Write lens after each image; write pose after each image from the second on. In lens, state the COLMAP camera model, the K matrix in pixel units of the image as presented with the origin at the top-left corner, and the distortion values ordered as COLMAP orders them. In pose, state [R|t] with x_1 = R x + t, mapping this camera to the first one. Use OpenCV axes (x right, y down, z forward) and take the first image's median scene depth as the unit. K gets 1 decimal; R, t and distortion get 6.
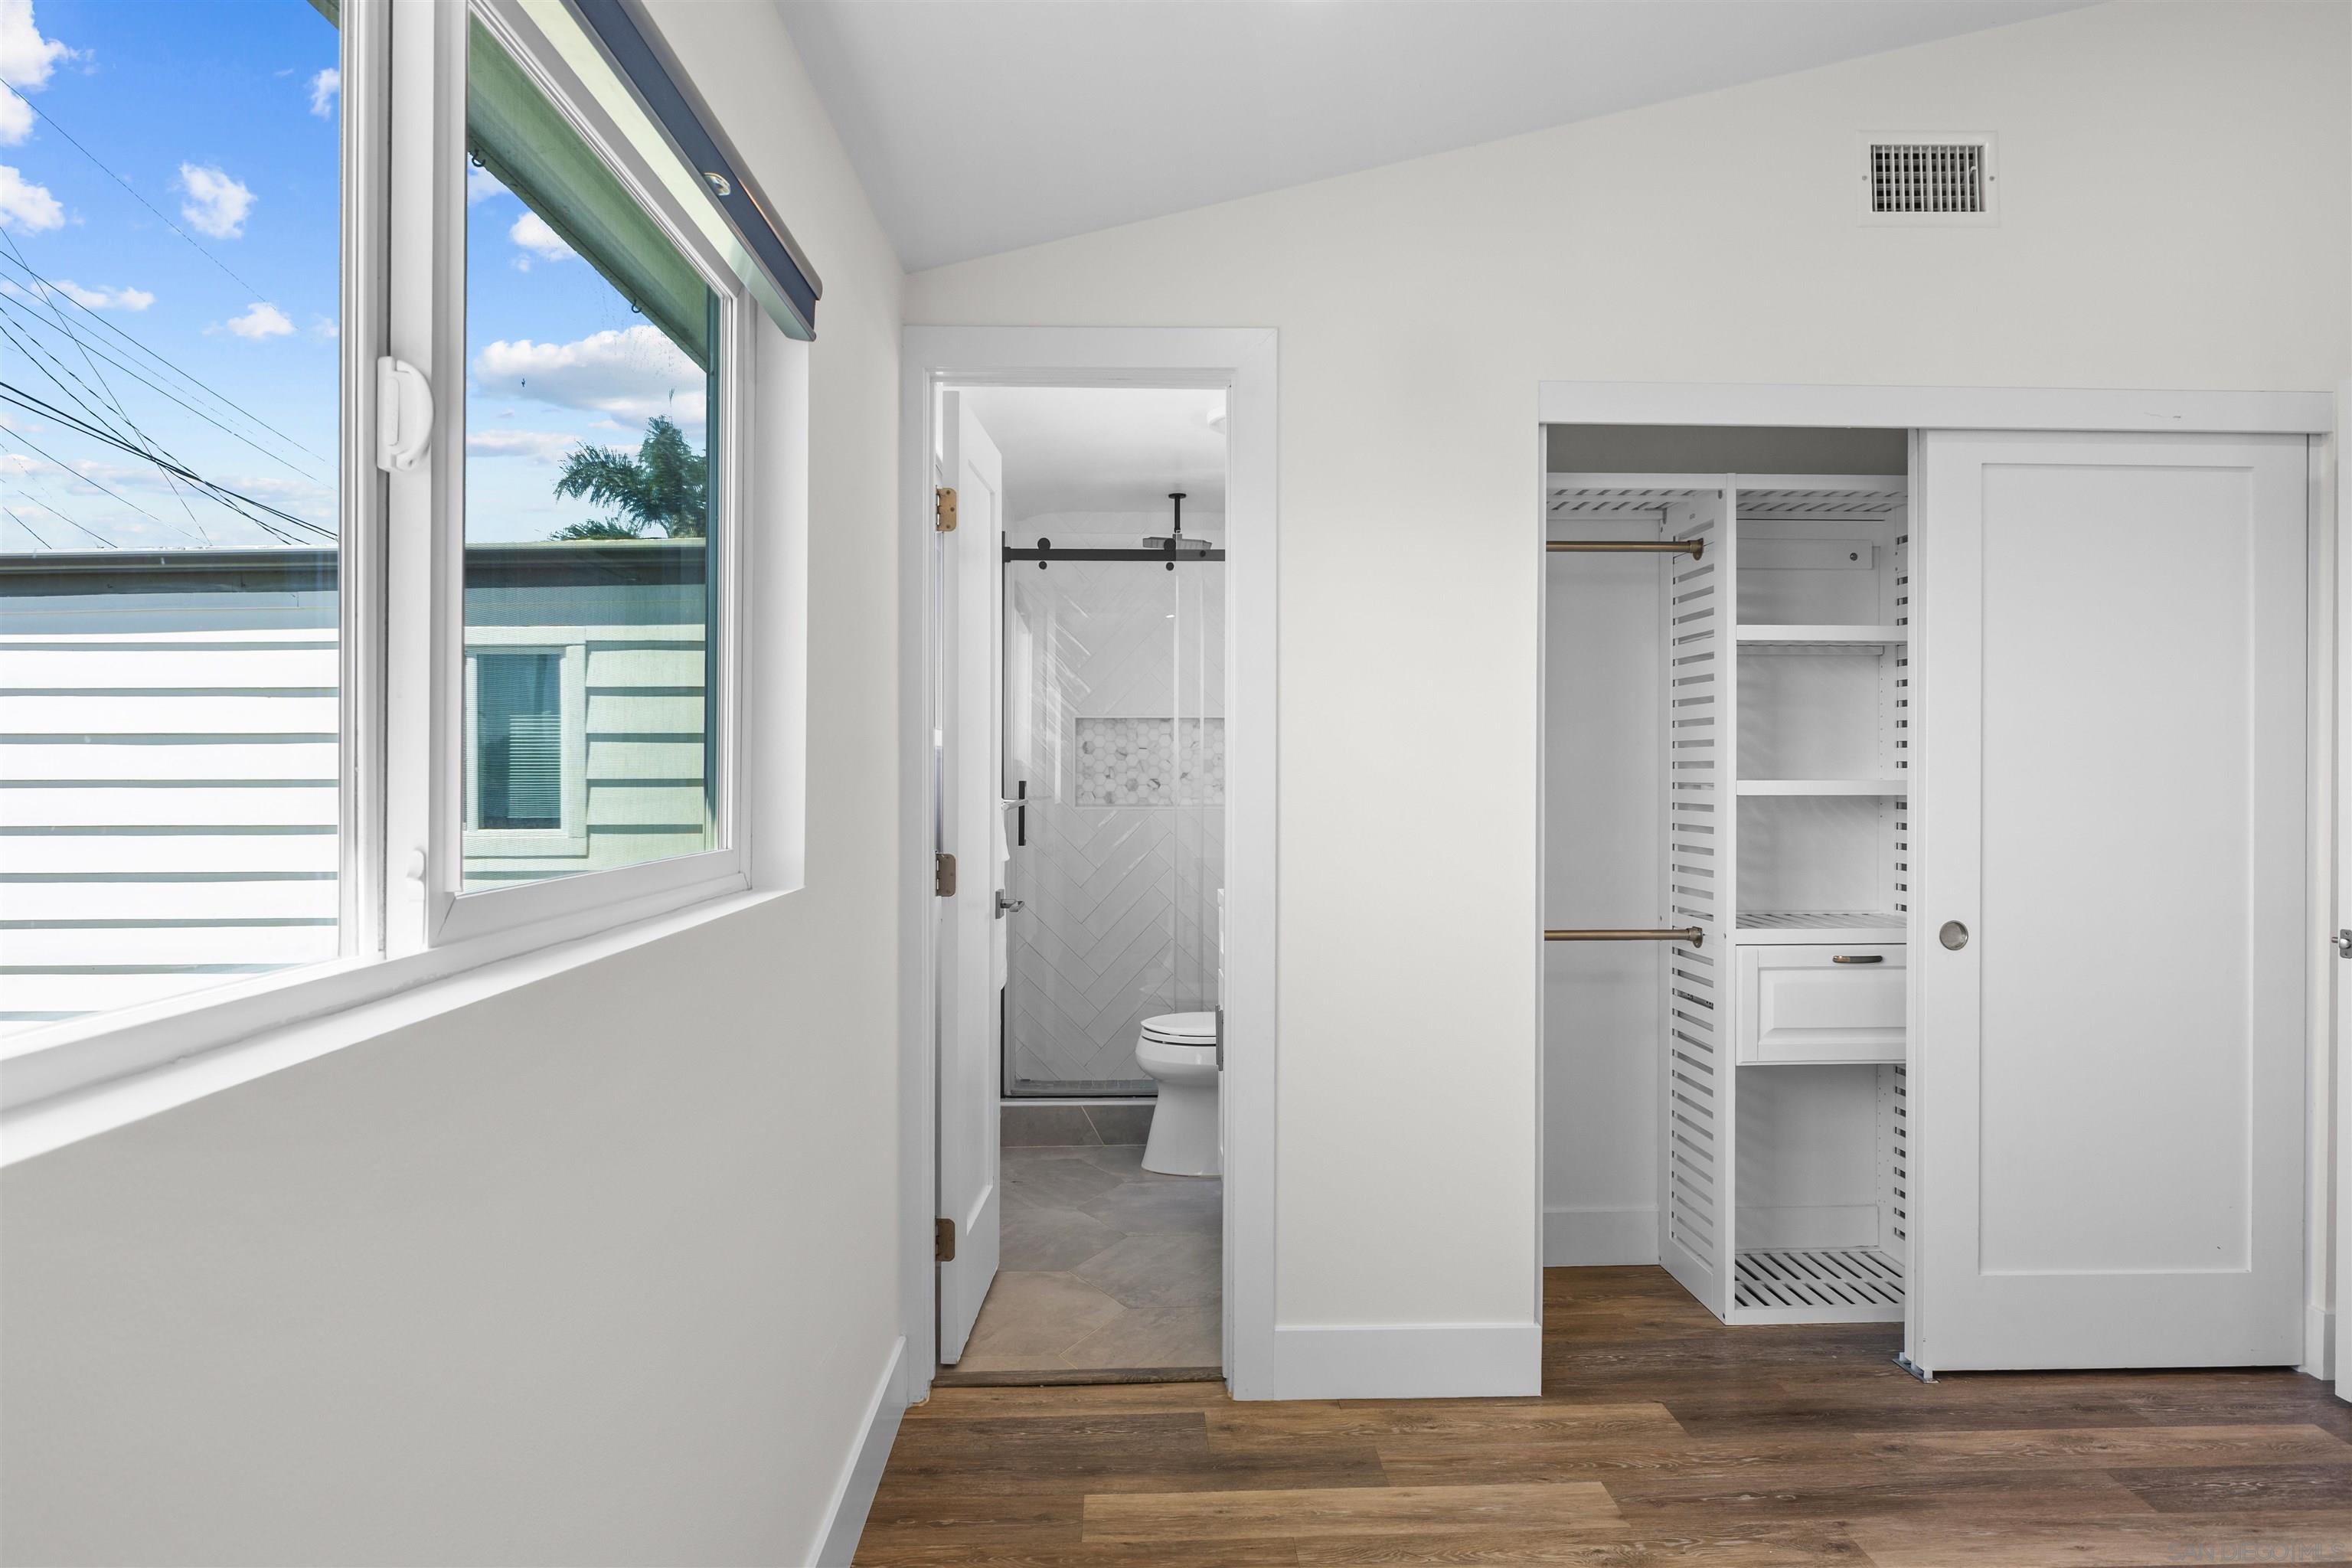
lens RADIAL K [[1421.2, 0, 1176.0], [0, 1421.2, 784.0], [0, 0, 1]] dist [0.000352, 0.000186]
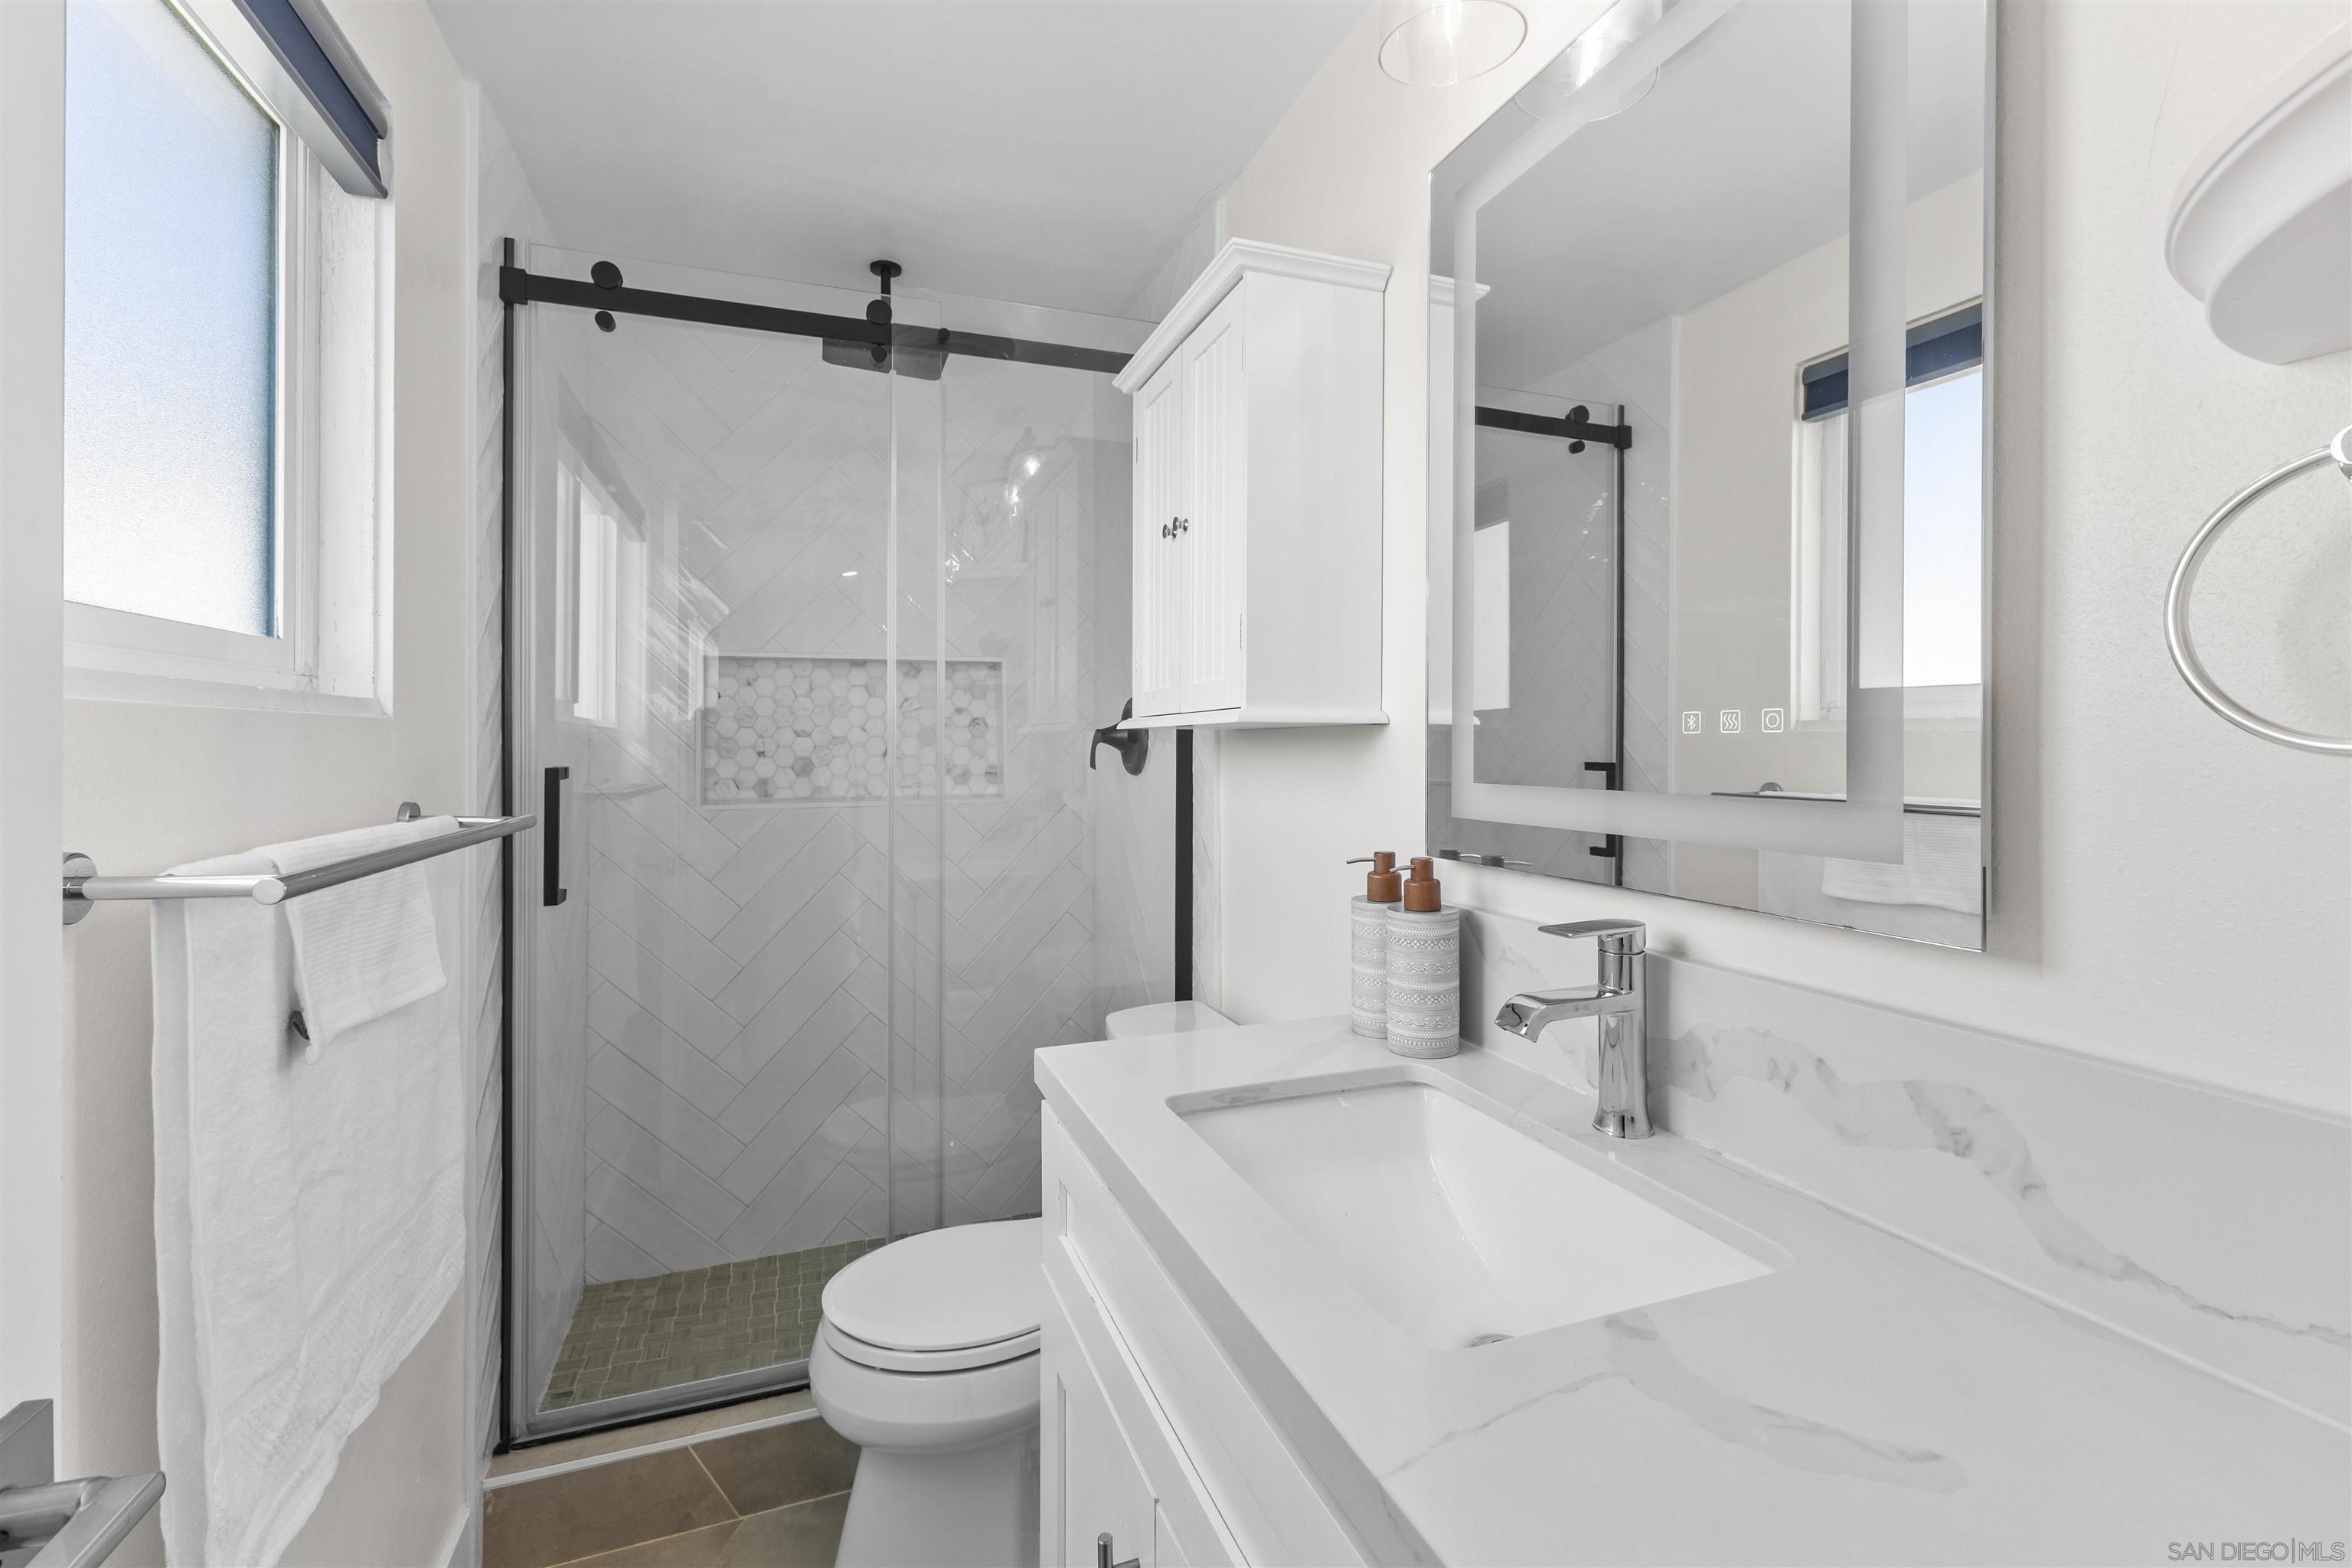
lens RADIAL K [[1011.7, 0, 1171.9], [0, 1011.7, 753.8], [0, 0, 1]] dist [-0.011743, 0.000044]
pose [[0.951430, 0.000534, 0.307864, -0.013380], [-0.001052, 0.999998, 0.001516, -0.006176], [-0.307863, -0.001766, 0.951429, 0.539018]]
